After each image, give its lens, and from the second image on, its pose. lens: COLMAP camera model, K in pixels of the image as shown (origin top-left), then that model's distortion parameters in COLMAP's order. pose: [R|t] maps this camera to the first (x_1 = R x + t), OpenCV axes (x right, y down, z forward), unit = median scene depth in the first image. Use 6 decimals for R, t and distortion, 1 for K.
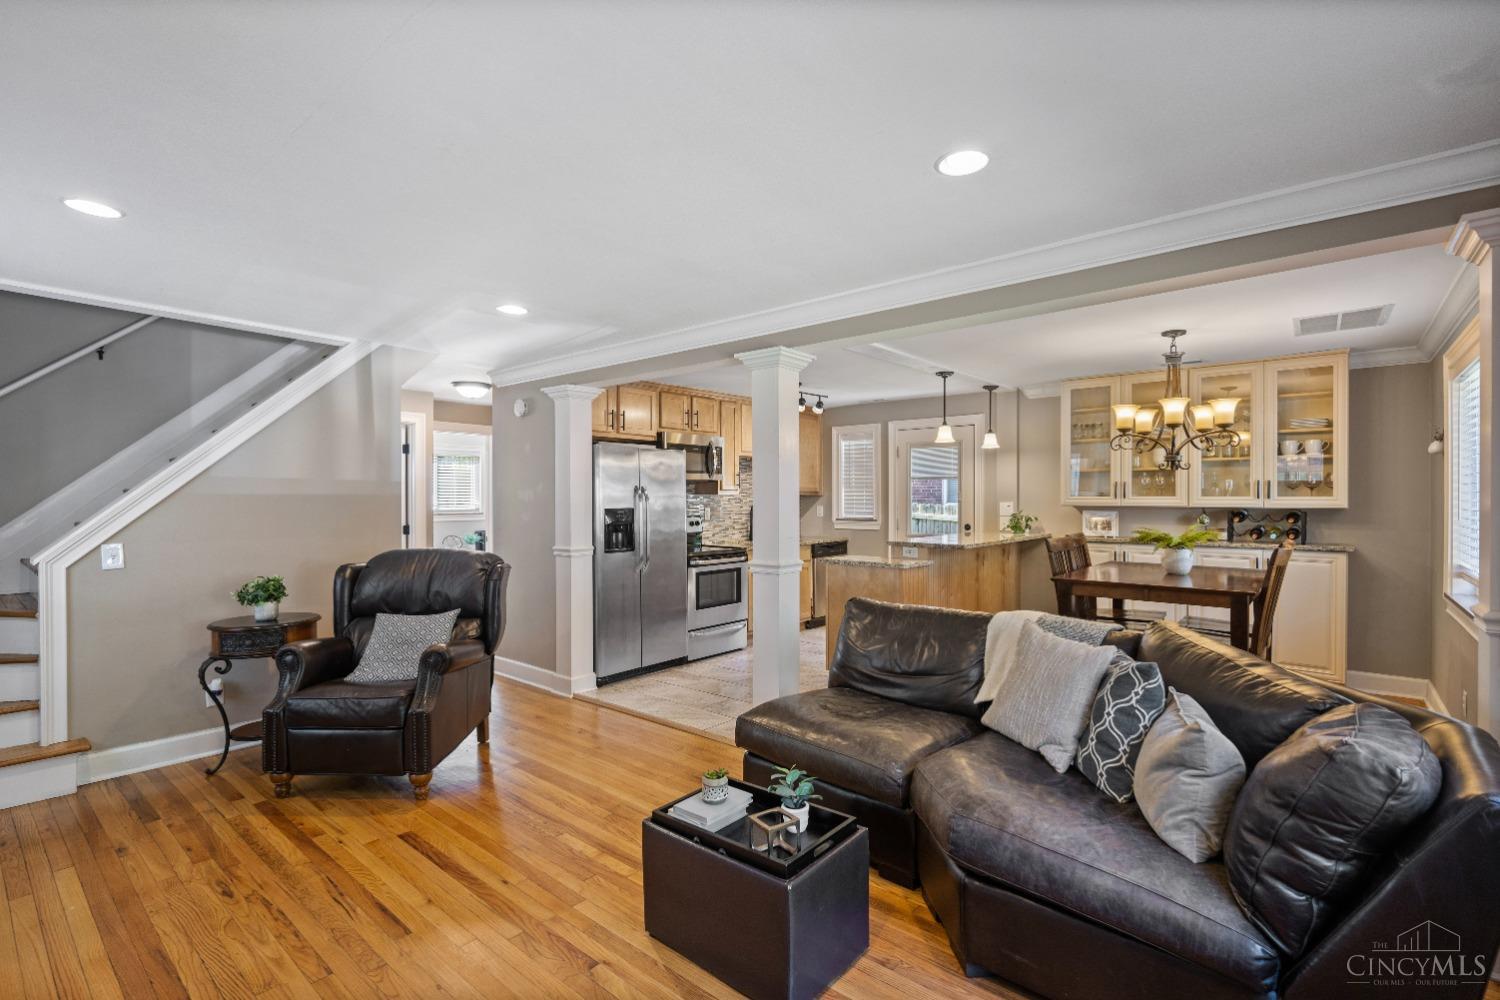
lens RADIAL K [[690.5, 0, 750.0], [0, 690.5, 500.0], [0, 0, 1]] dist [-0.002694, -0.000543]
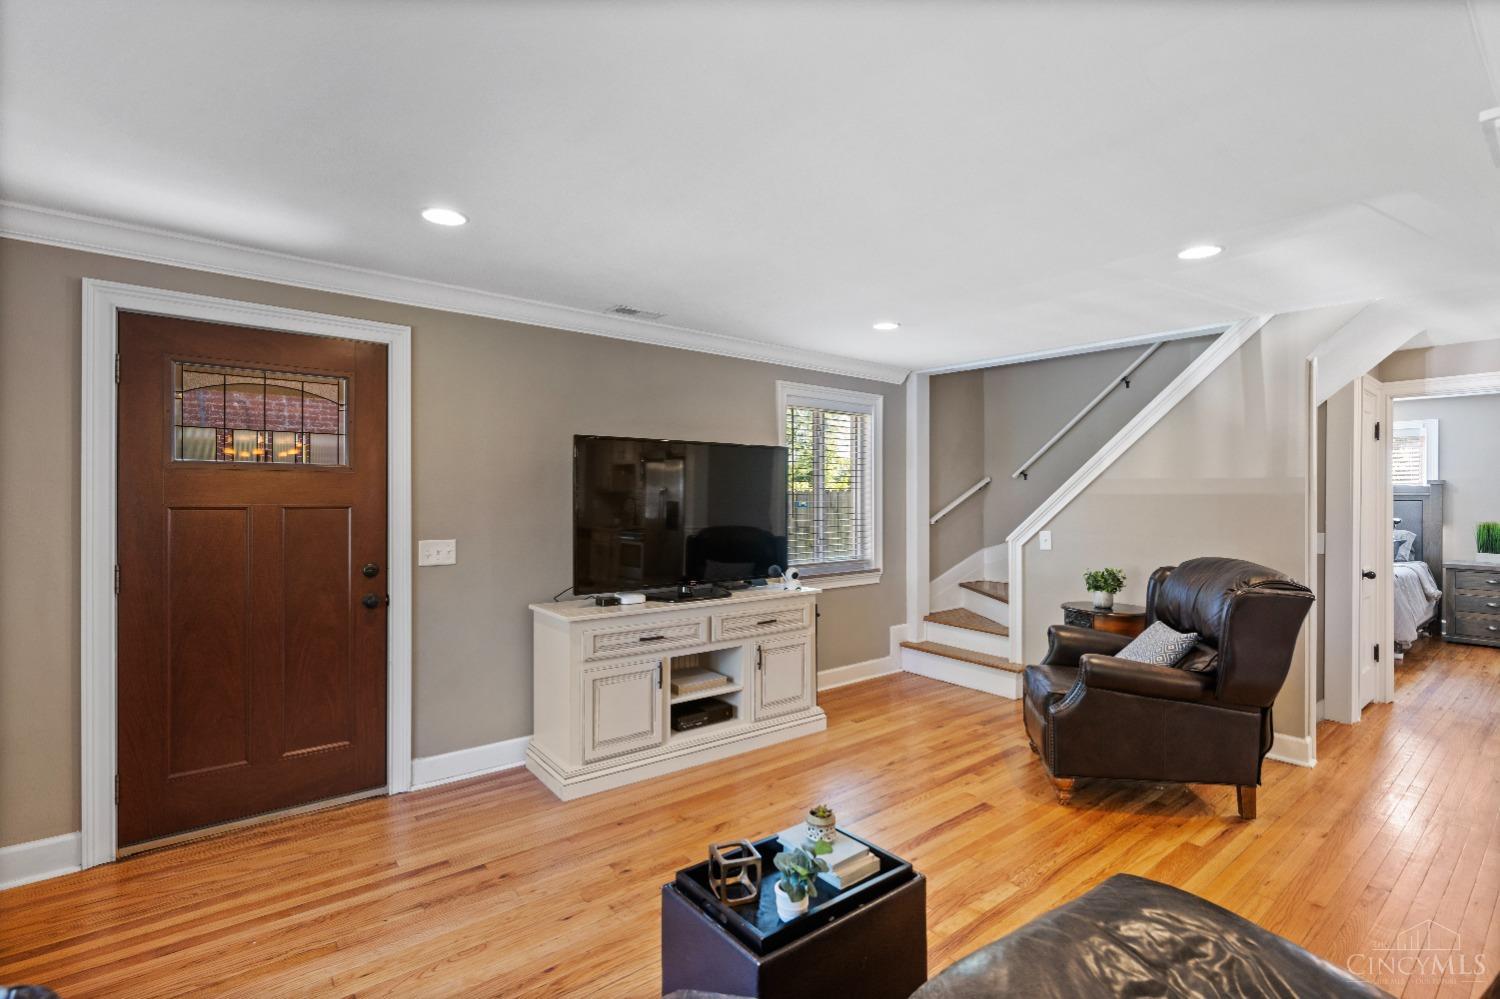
lens RADIAL K [[690.5, 0, 750.0], [0, 690.5, 499.5], [0, 0, 1]] dist [-0.002694, -0.000543]
pose [[-0.190241, 0.001016, -0.981737, 0.542603], [-0.007983, 0.999965, 0.002581, 0.002125], [0.981705, 0.008328, -0.190226, 0.707783]]
